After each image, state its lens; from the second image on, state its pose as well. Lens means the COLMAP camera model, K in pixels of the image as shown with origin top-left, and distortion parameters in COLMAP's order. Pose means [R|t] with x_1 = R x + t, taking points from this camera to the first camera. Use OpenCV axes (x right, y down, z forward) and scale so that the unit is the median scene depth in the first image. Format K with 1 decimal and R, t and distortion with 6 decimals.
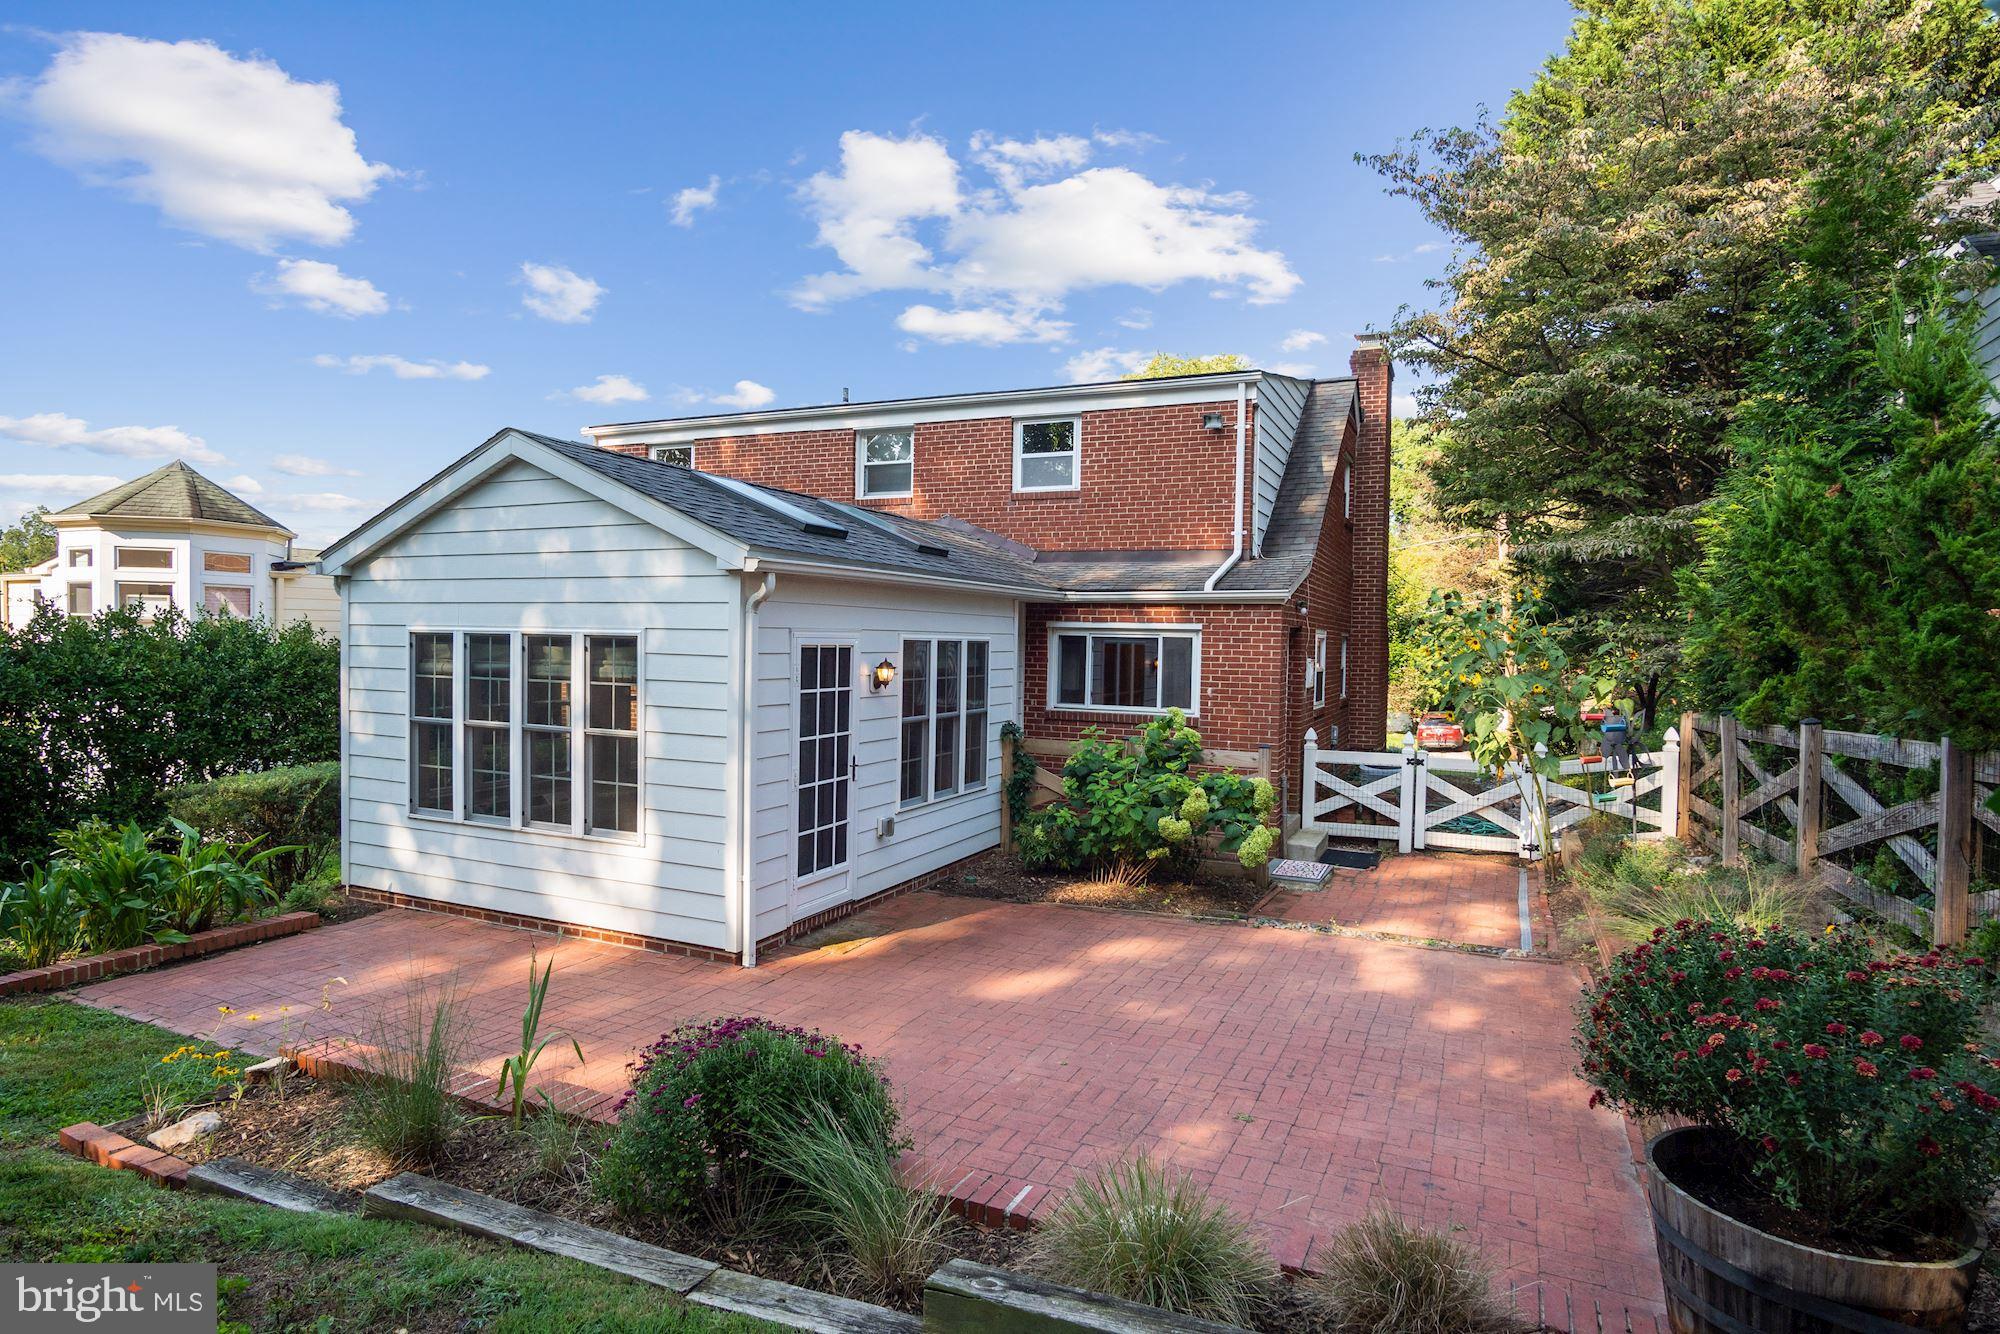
lens RADIAL K [[1077.8, 0, 1001.1], [0, 1077.8, 674.3], [0, 0, 1]] dist [-0.025271, 0.001661]
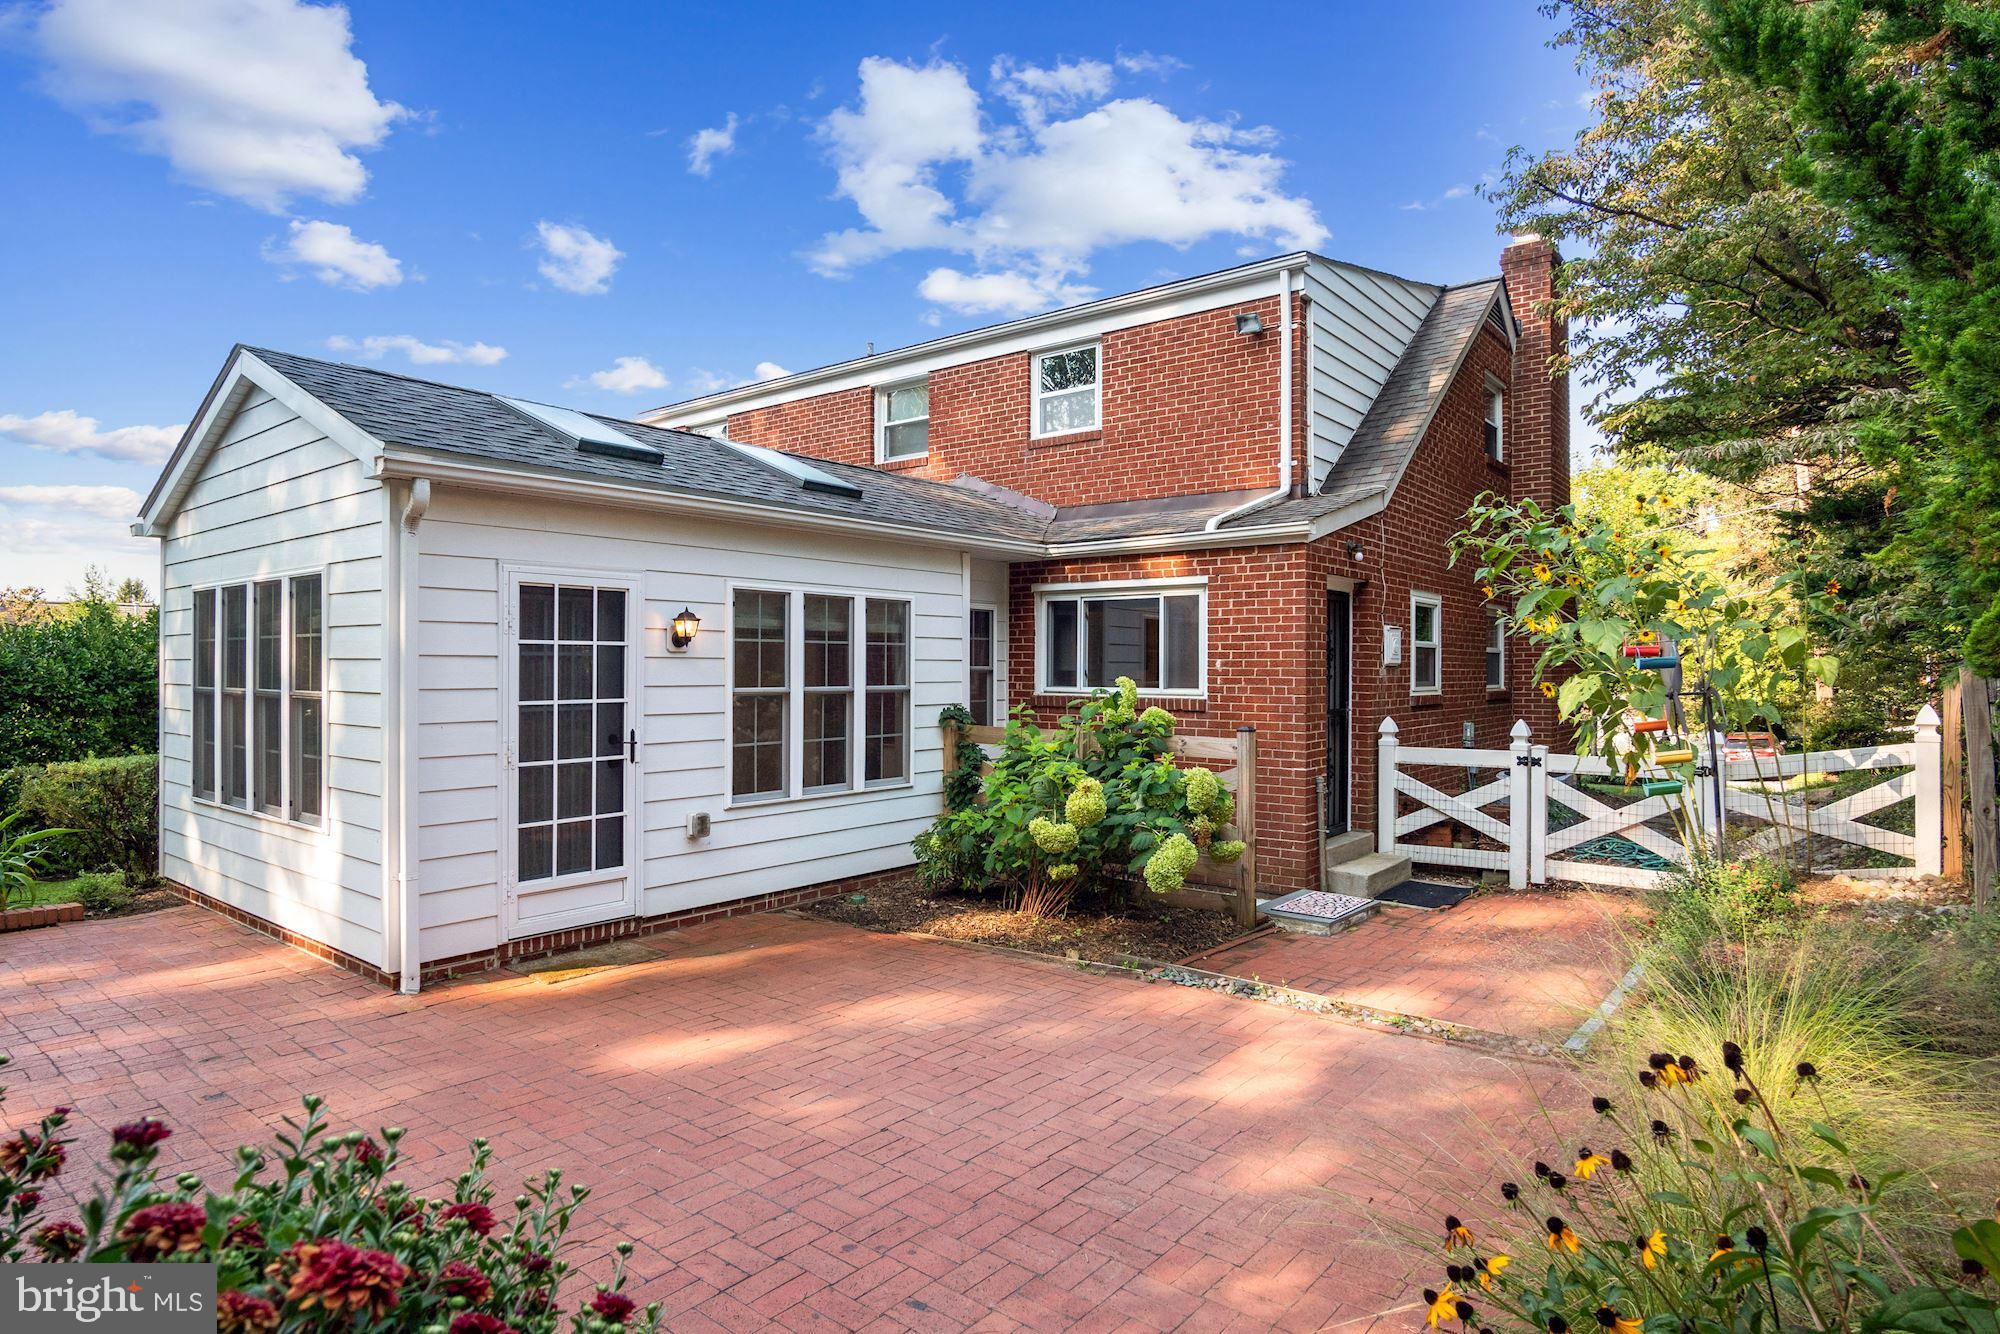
lens RADIAL K [[1090.3, 0, 1000.0], [0, 1090.3, 667.0], [0, 0, 1]] dist [-0.026379, 0.001090]
pose [[0.968457, -0.015790, -0.248681, 0.242874], [0.006995, 0.999320, -0.036210, 0.045809], [0.249083, 0.033328, 0.967908, 0.229496]]
